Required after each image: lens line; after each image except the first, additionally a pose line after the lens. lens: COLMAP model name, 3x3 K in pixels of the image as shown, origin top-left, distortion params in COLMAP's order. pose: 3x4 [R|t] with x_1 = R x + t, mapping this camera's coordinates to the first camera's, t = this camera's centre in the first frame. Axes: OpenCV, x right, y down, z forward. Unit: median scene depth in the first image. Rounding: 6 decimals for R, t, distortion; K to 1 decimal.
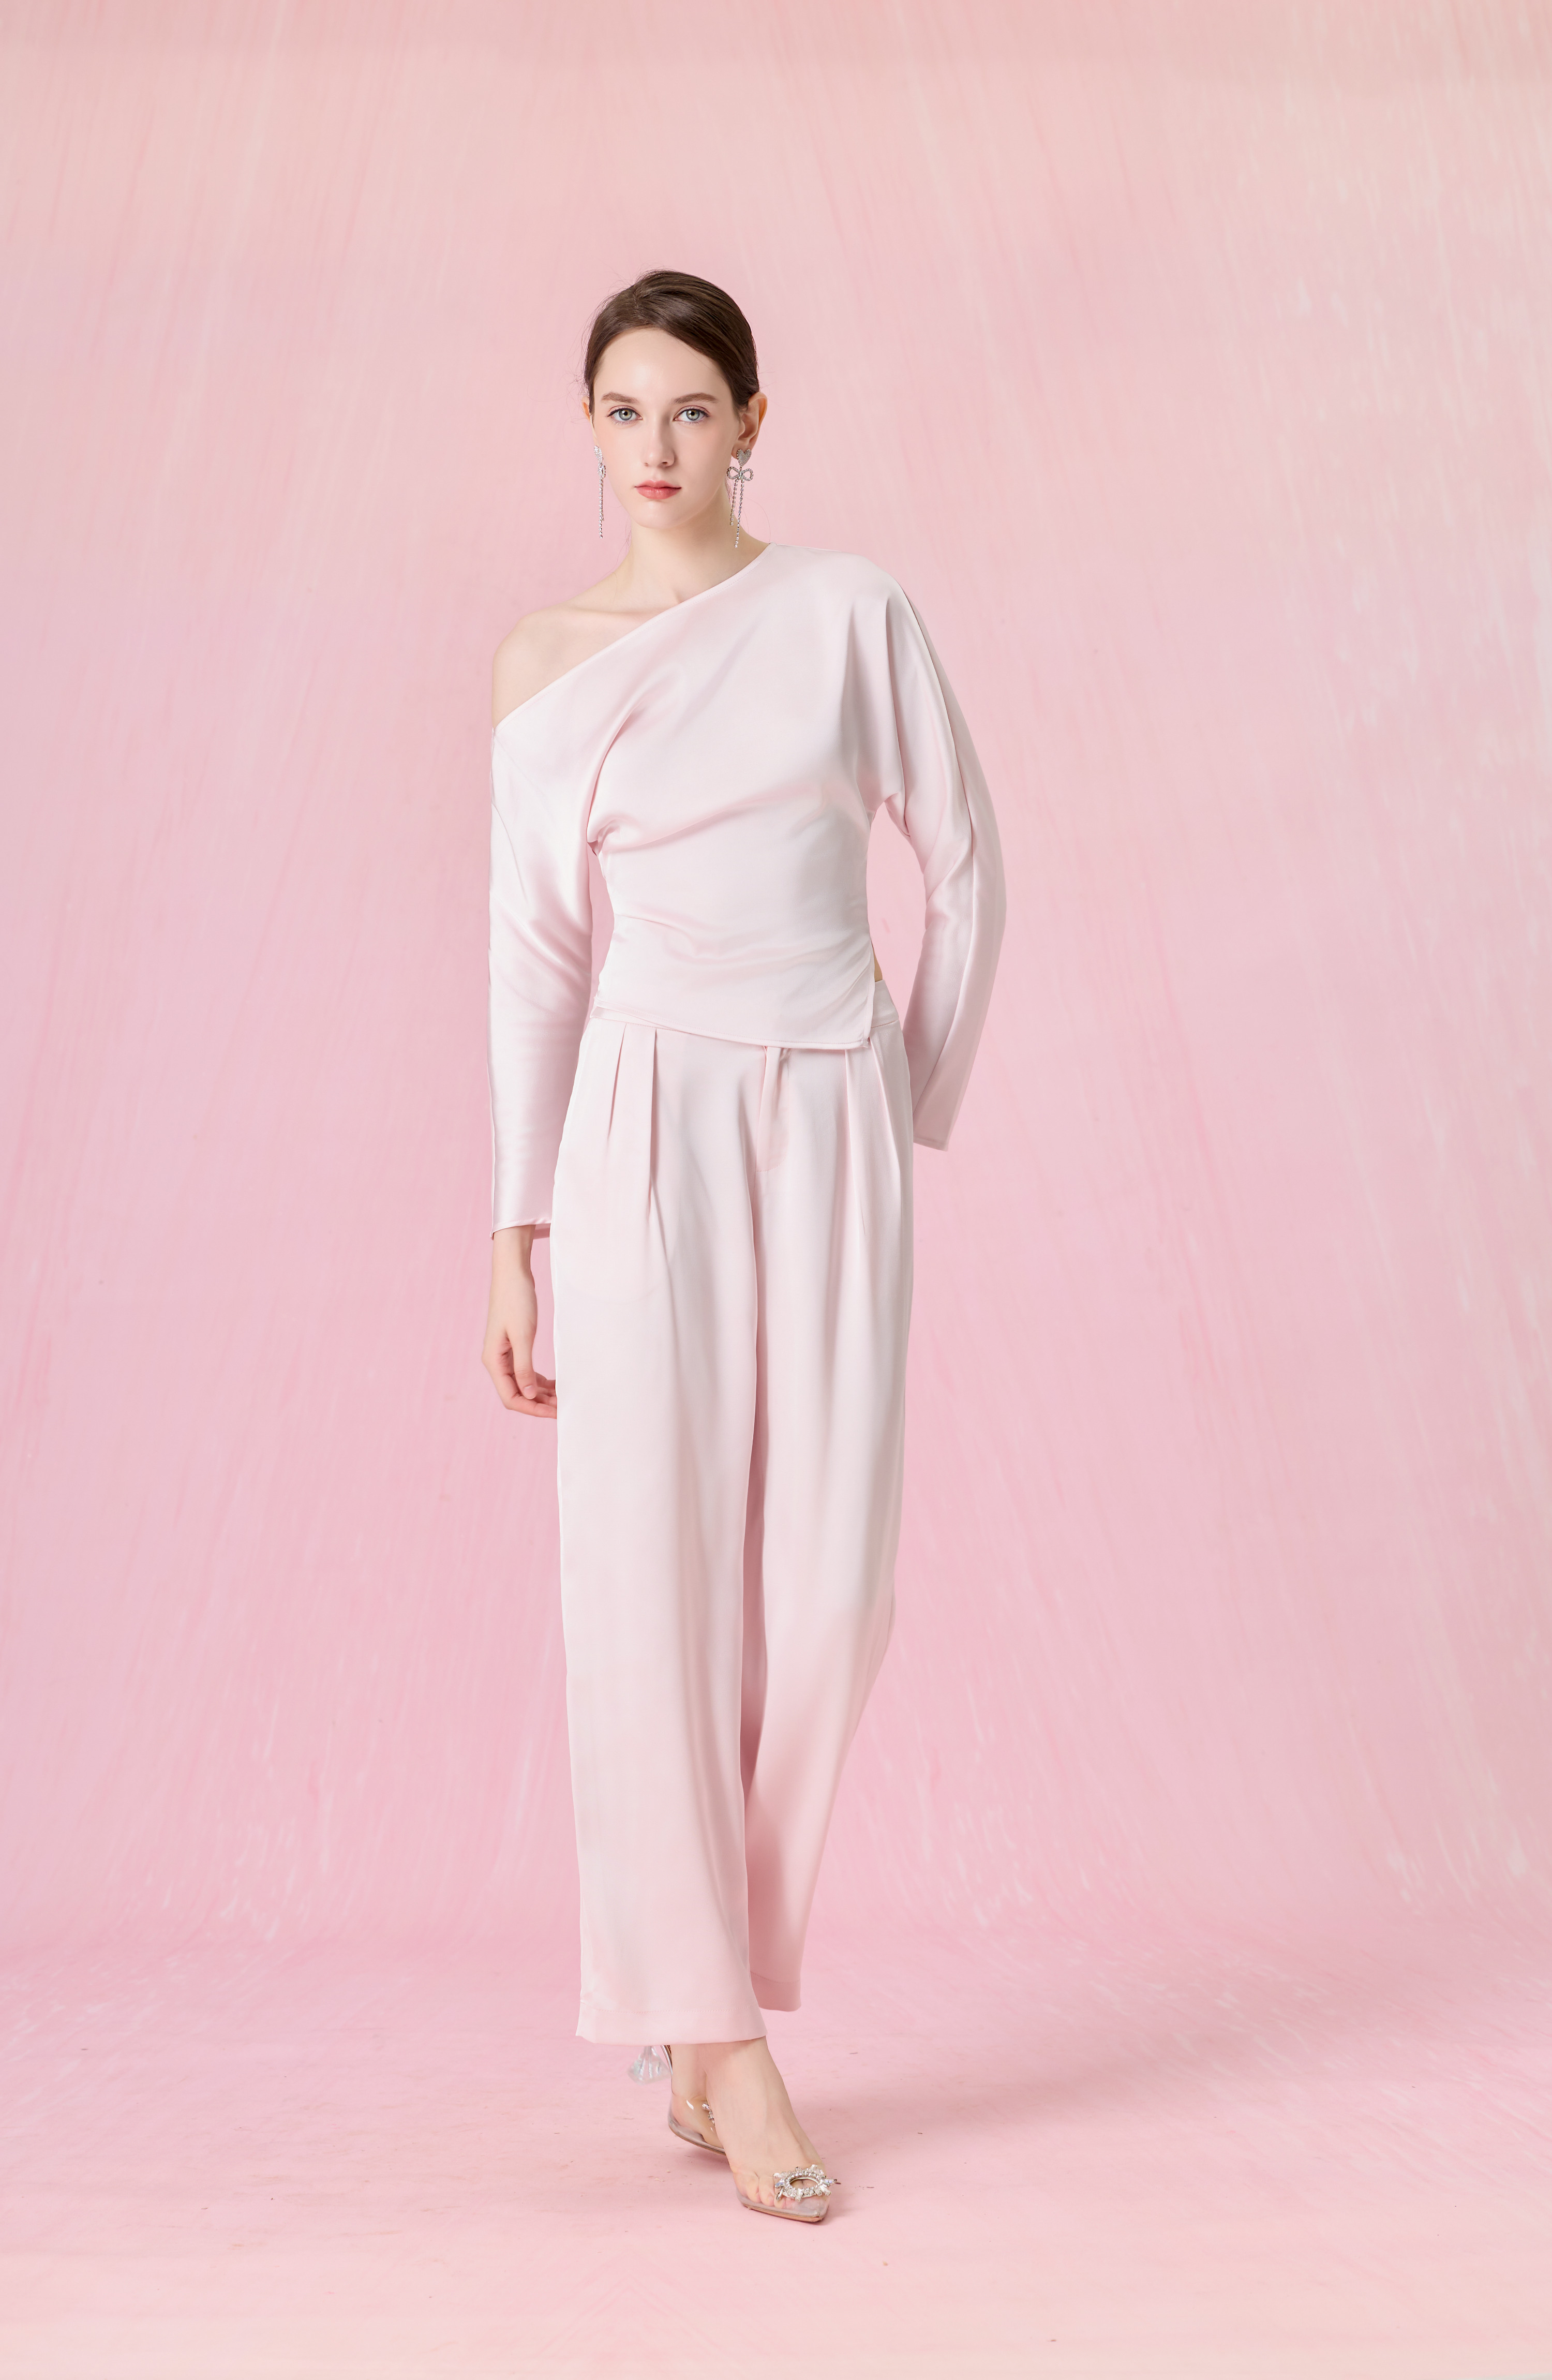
lens RADIAL K [[8389.9, 0, 776.0], [0, 8389.9, 1190.0], [0, 0, 1]] dist [0.177158, 4.671756]
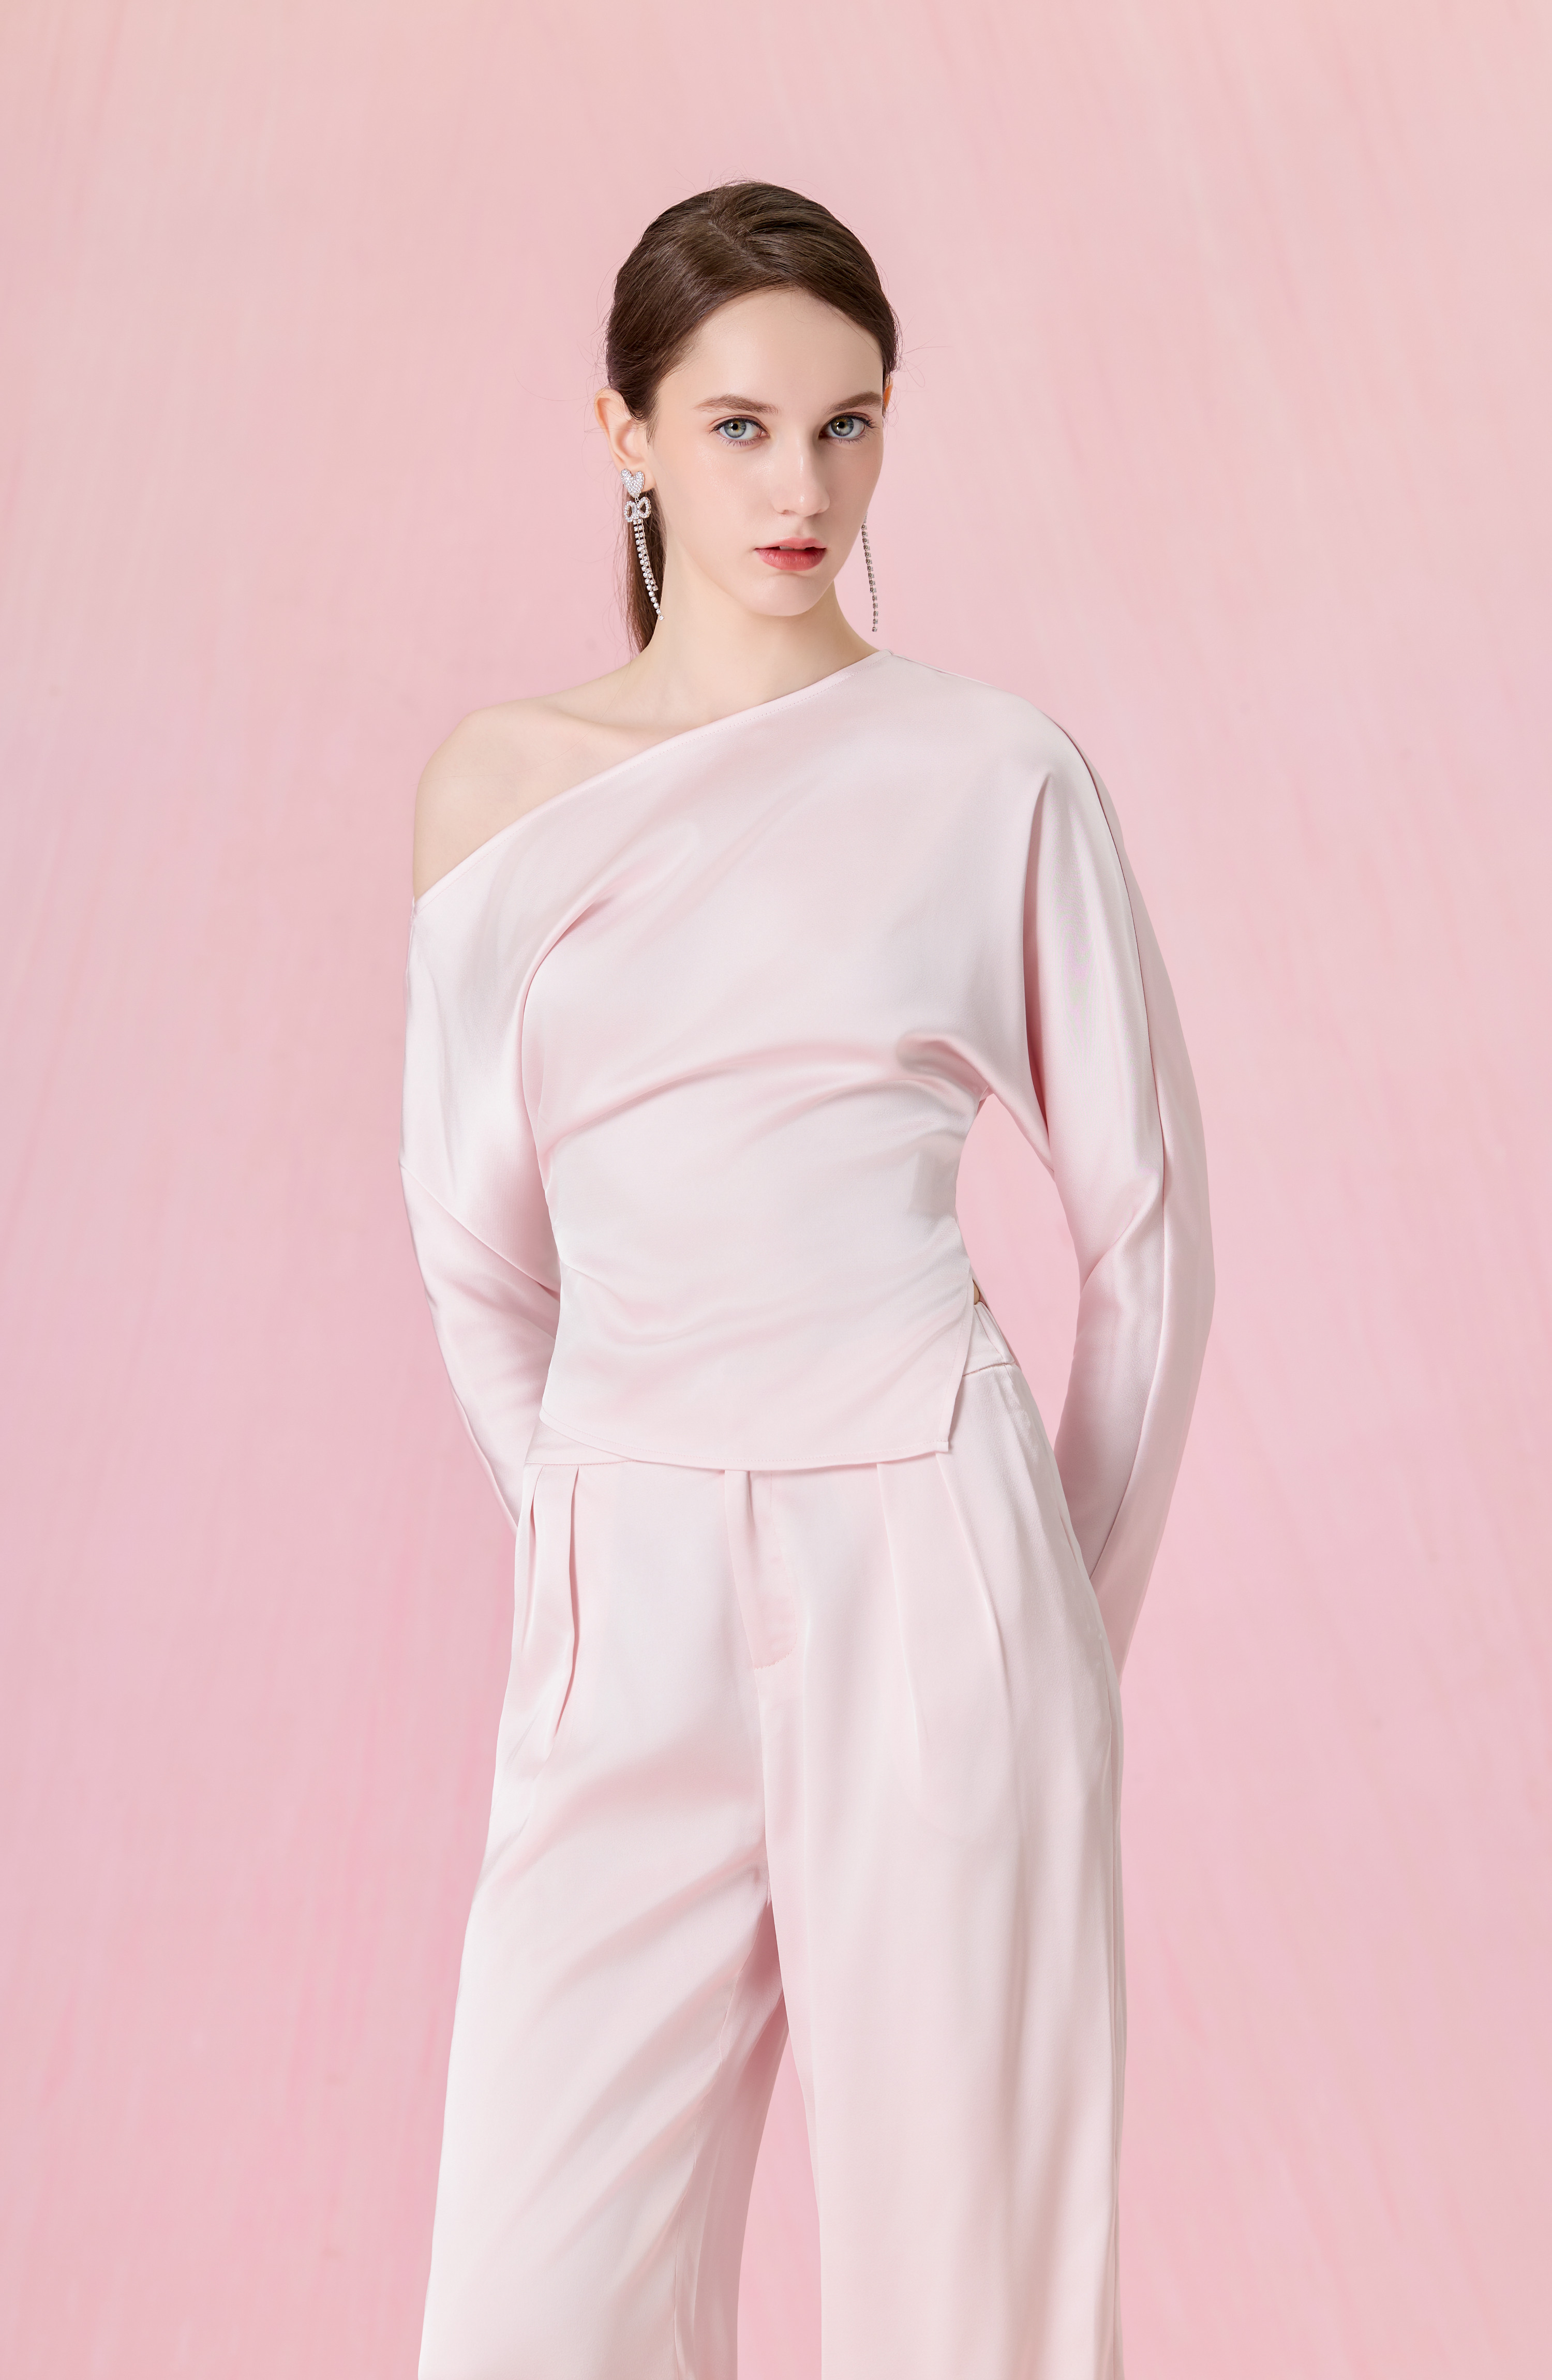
lens RADIAL K [[10953.7, 0, 776.0], [0, 10953.7, 1190.0], [0, 0, 1]] dist [0.177381, 2.143156]
pose [[0.998173, 0.057897, -0.017268, 0.010974], [-0.058326, 0.997973, -0.025466, -0.022654], [0.015758, 0.026426, 0.999527, 0.303614]]
